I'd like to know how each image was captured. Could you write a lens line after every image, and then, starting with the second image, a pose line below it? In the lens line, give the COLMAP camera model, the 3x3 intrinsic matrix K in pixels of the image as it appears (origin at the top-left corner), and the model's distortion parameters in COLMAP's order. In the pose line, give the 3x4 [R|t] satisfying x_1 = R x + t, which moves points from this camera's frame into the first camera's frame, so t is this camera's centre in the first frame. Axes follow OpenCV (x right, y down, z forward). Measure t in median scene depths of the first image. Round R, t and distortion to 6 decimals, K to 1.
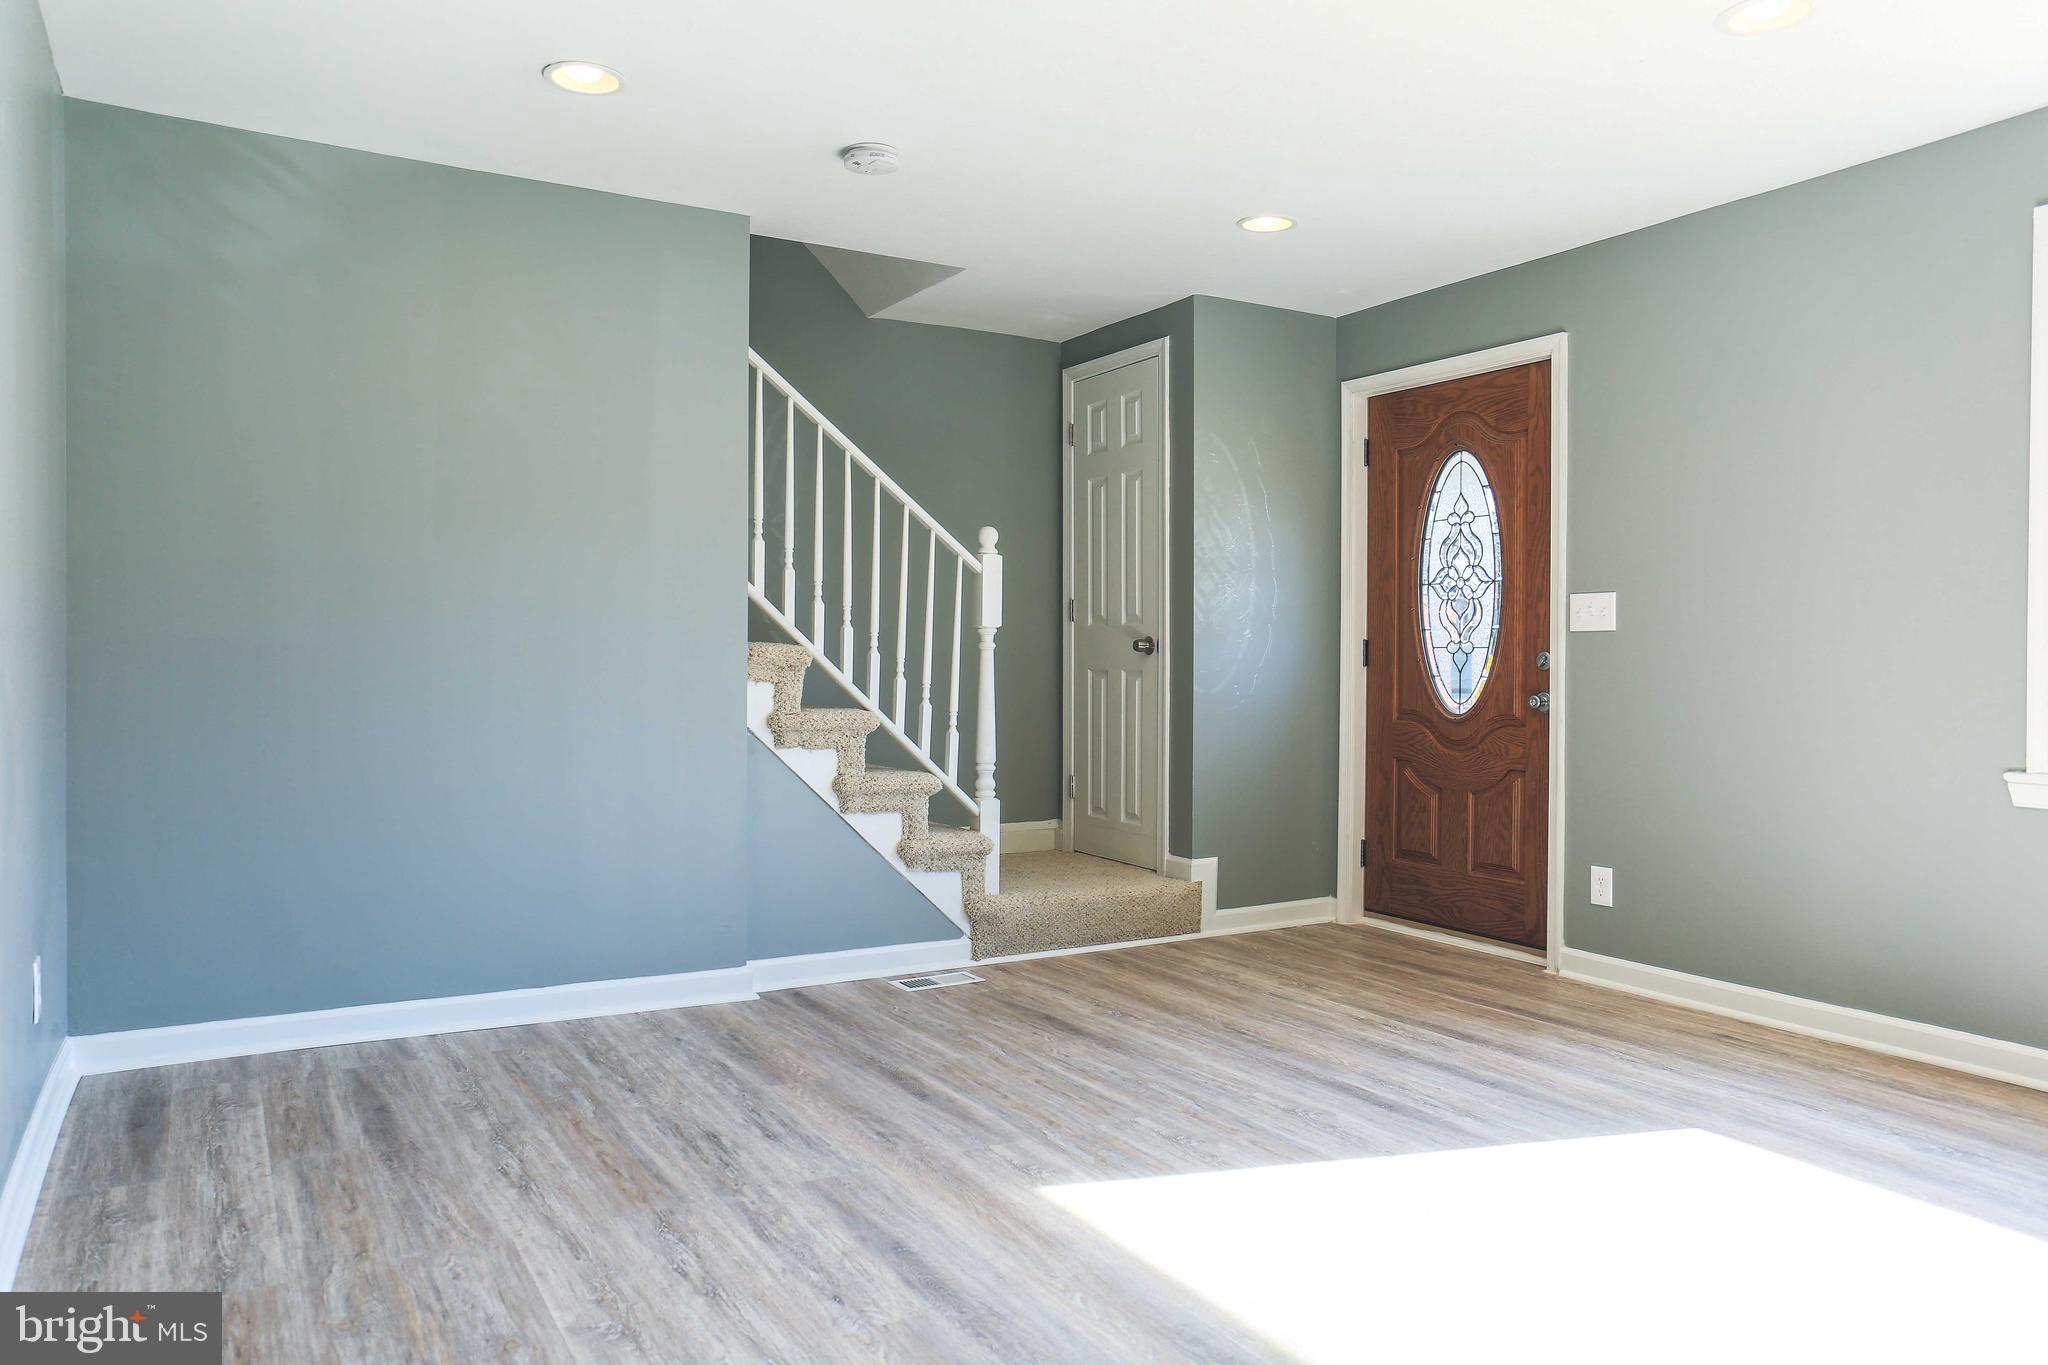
lens RADIAL K [[1379.5, 0, 1006.7], [0, 1379.5, 672.0], [0, 0, 1]] dist [-0.087558, 0.099306]
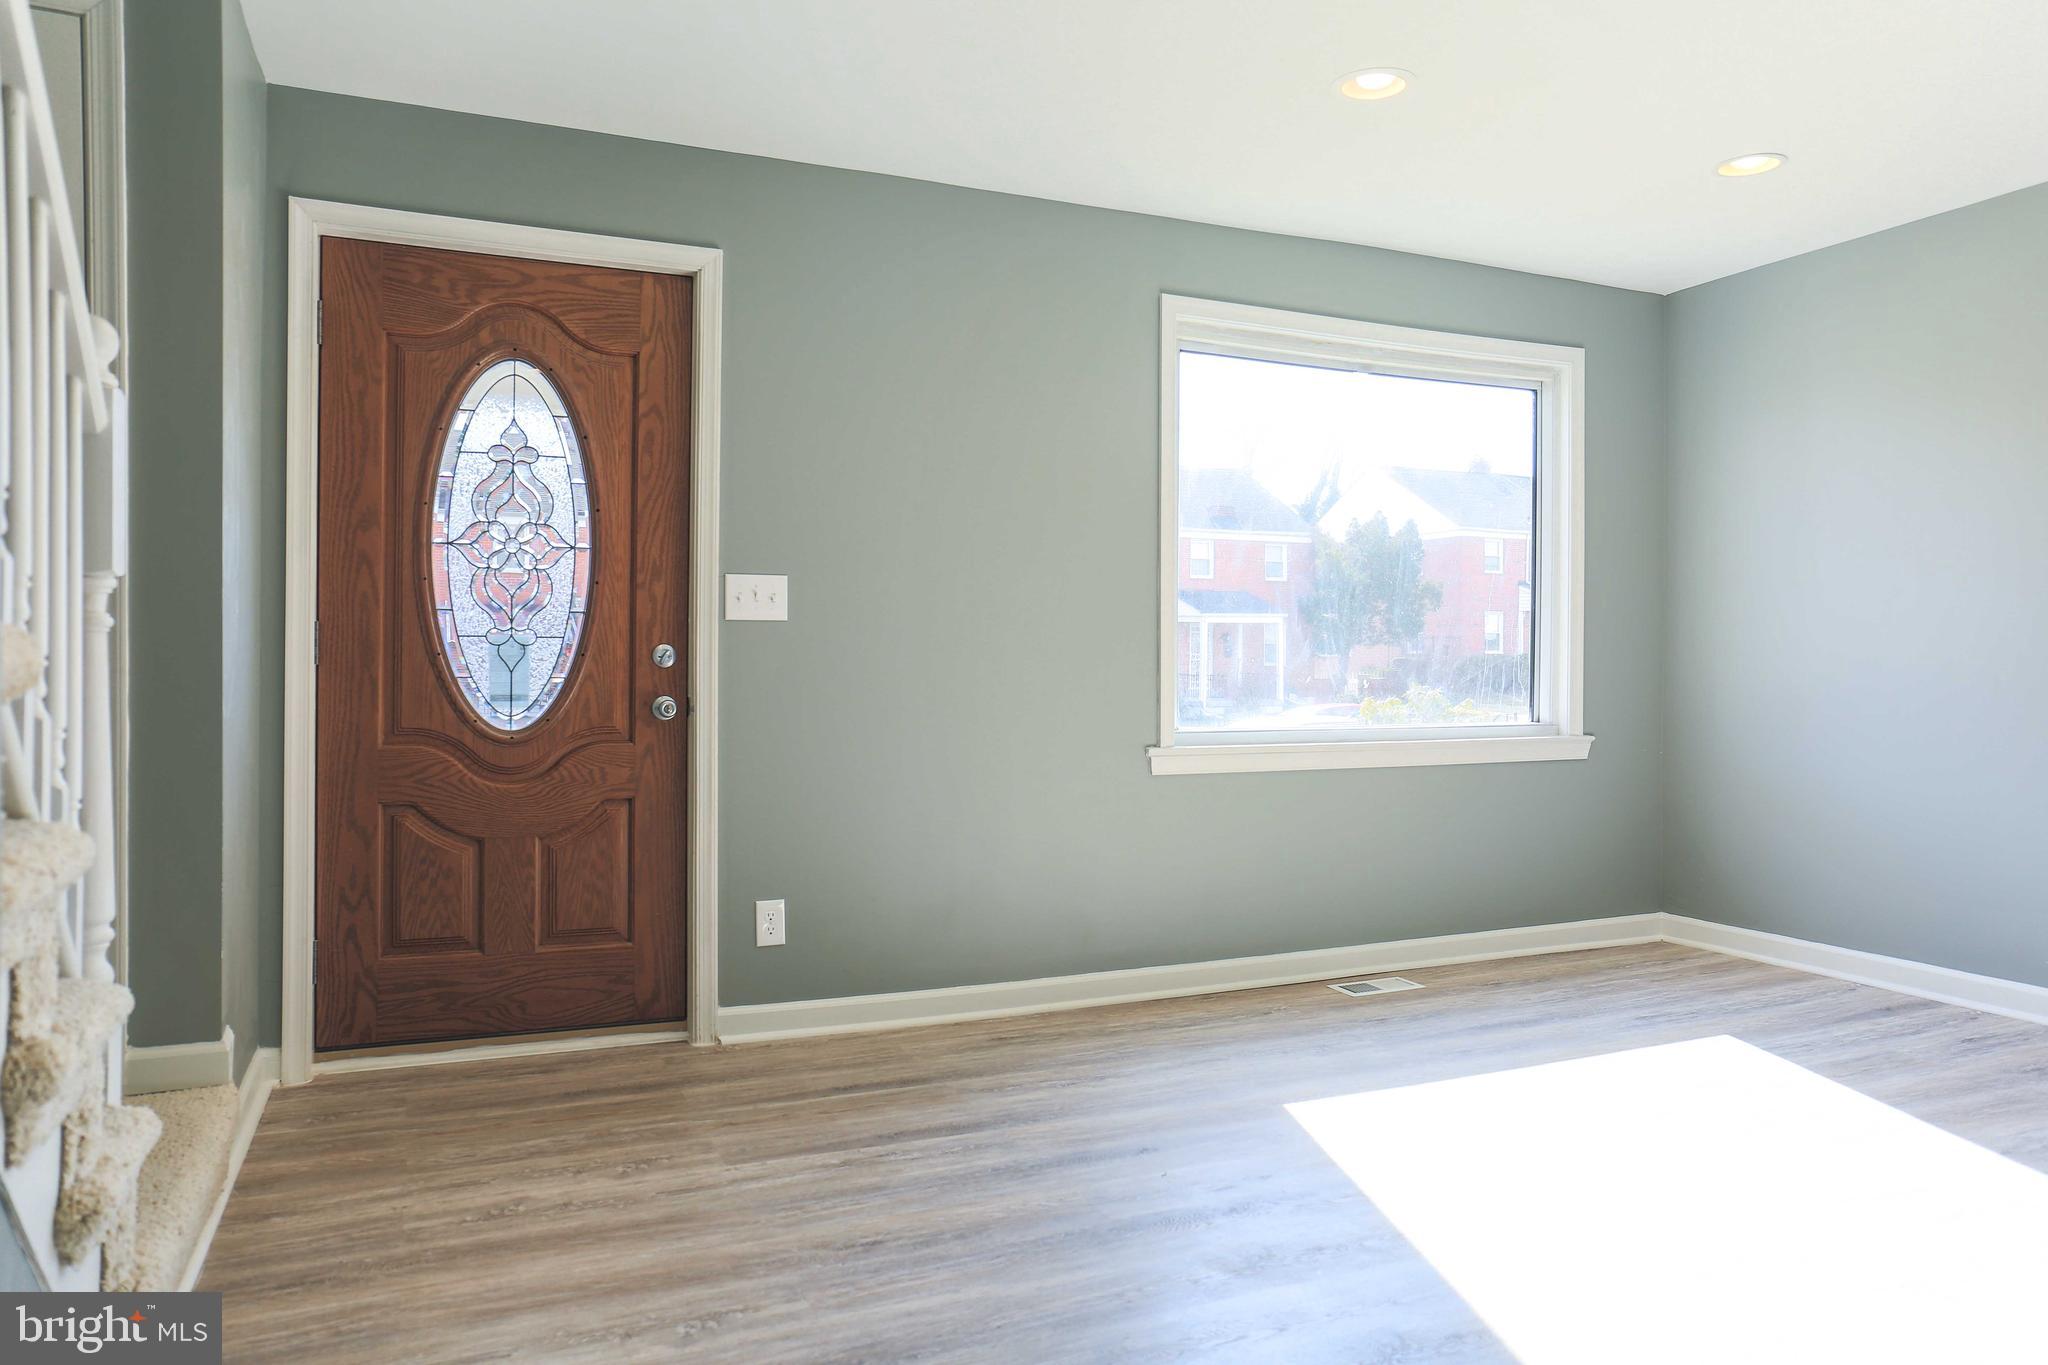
lens RADIAL K [[1379.5, 0, 1006.7], [0, 1379.5, 672.0], [0, 0, 1]] dist [-0.087558, 0.099306]
pose [[0.117051, -0.013690, 0.993032, -0.374598], [0.004302, 0.999903, 0.013278, -0.008637], [-0.993117, 0.002718, 0.117099, 0.724883]]
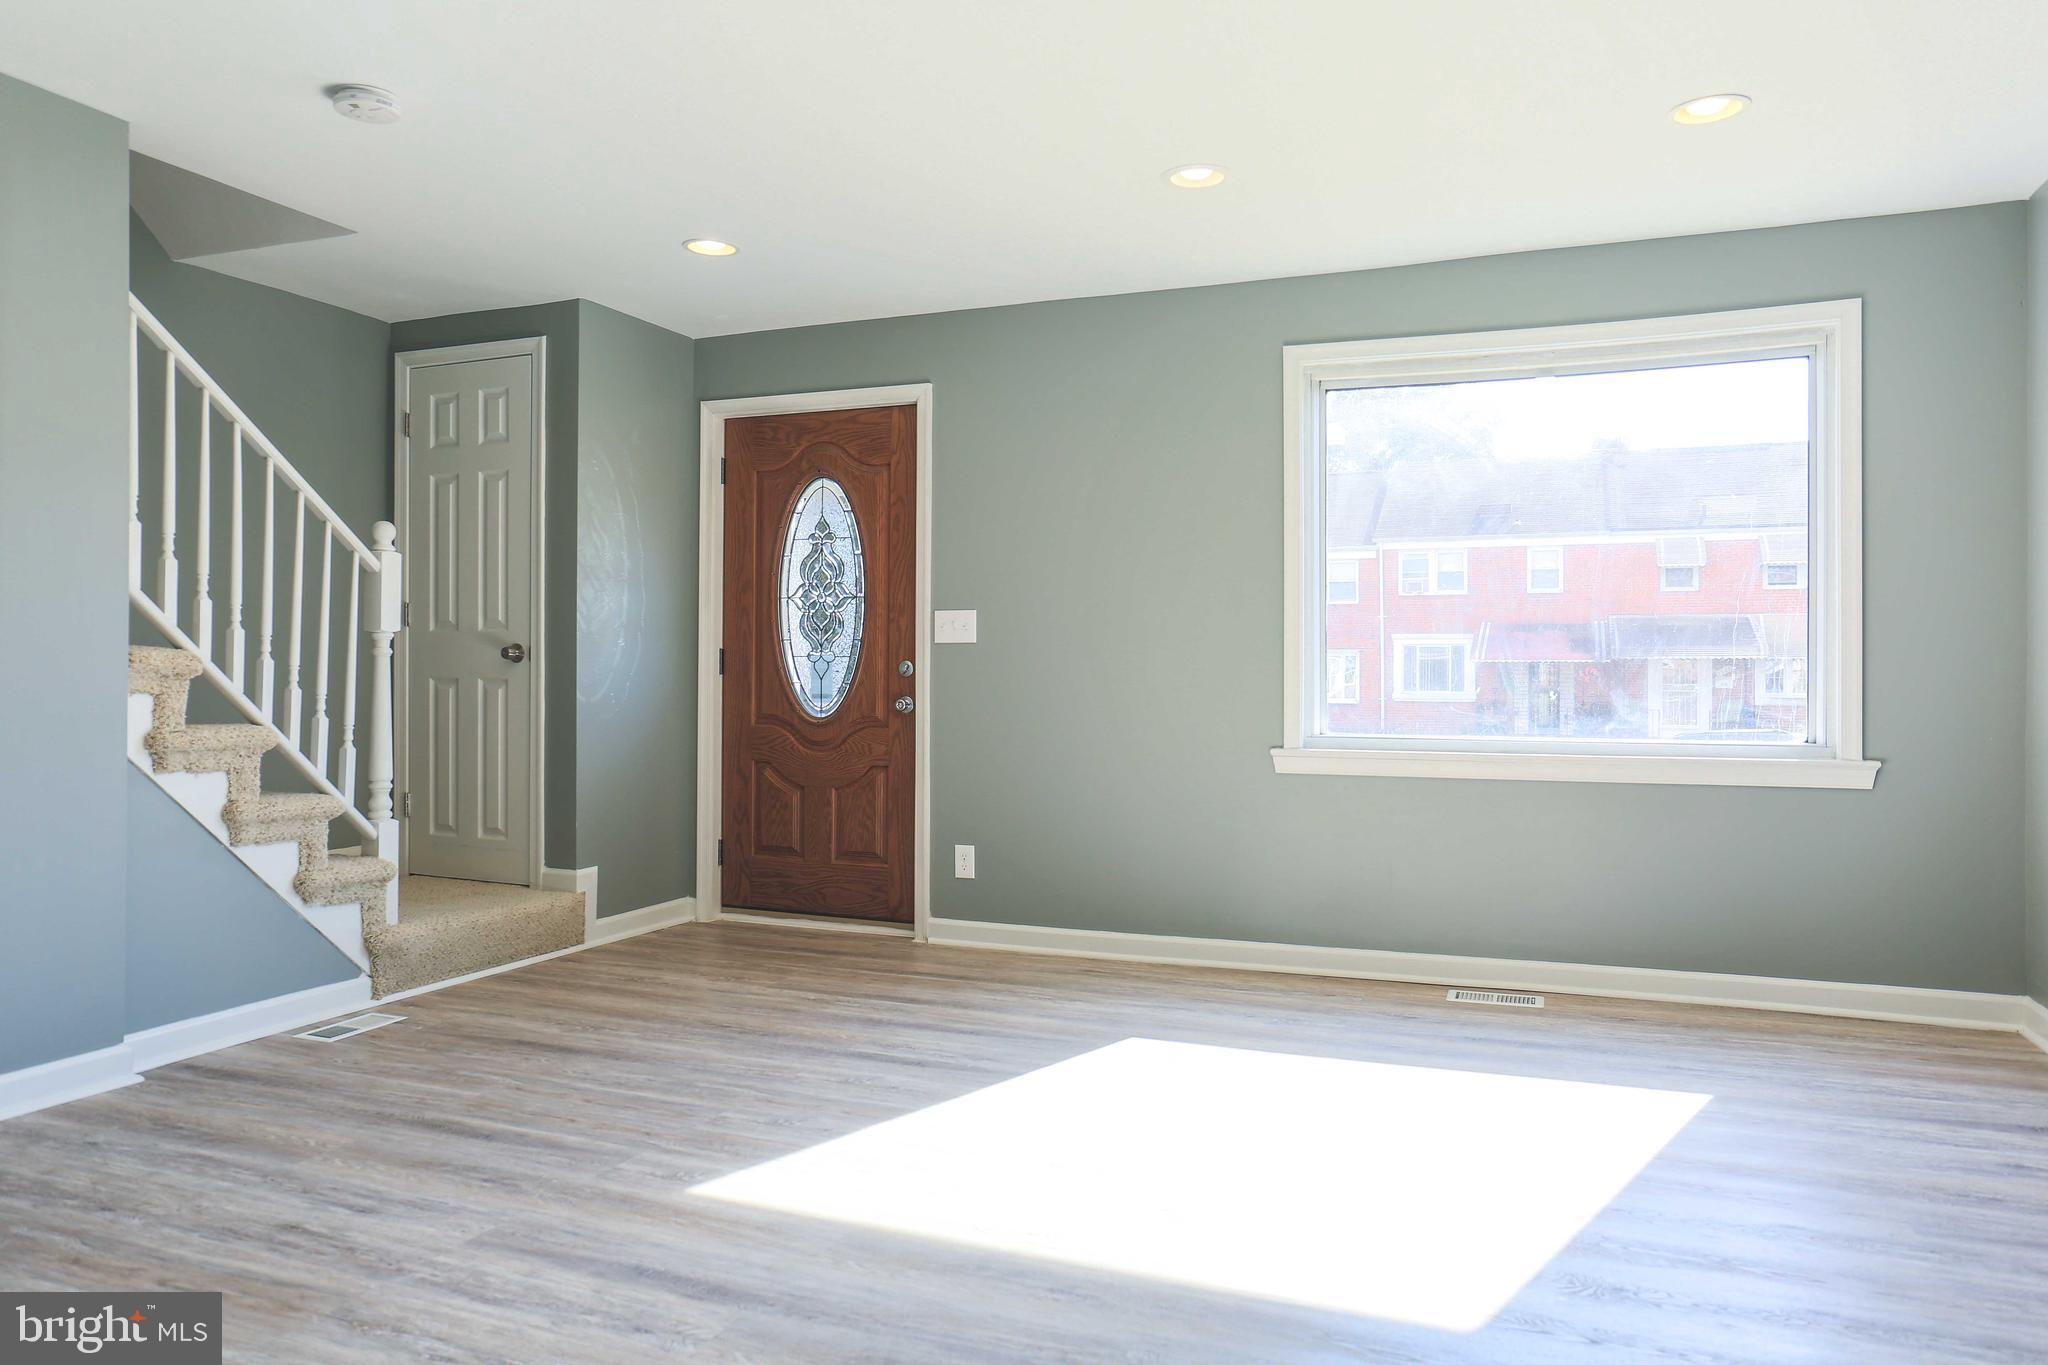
lens RADIAL K [[1379.5, 0, 1006.7], [0, 1379.5, 672.0], [0, 0, 1]] dist [-0.087558, 0.099306]
pose [[0.792779, -0.000849, 0.609509, -0.244180], [0.005094, 0.999973, -0.005232, 0.001076], [-0.609488, 0.007253, 0.792762, 0.038424]]
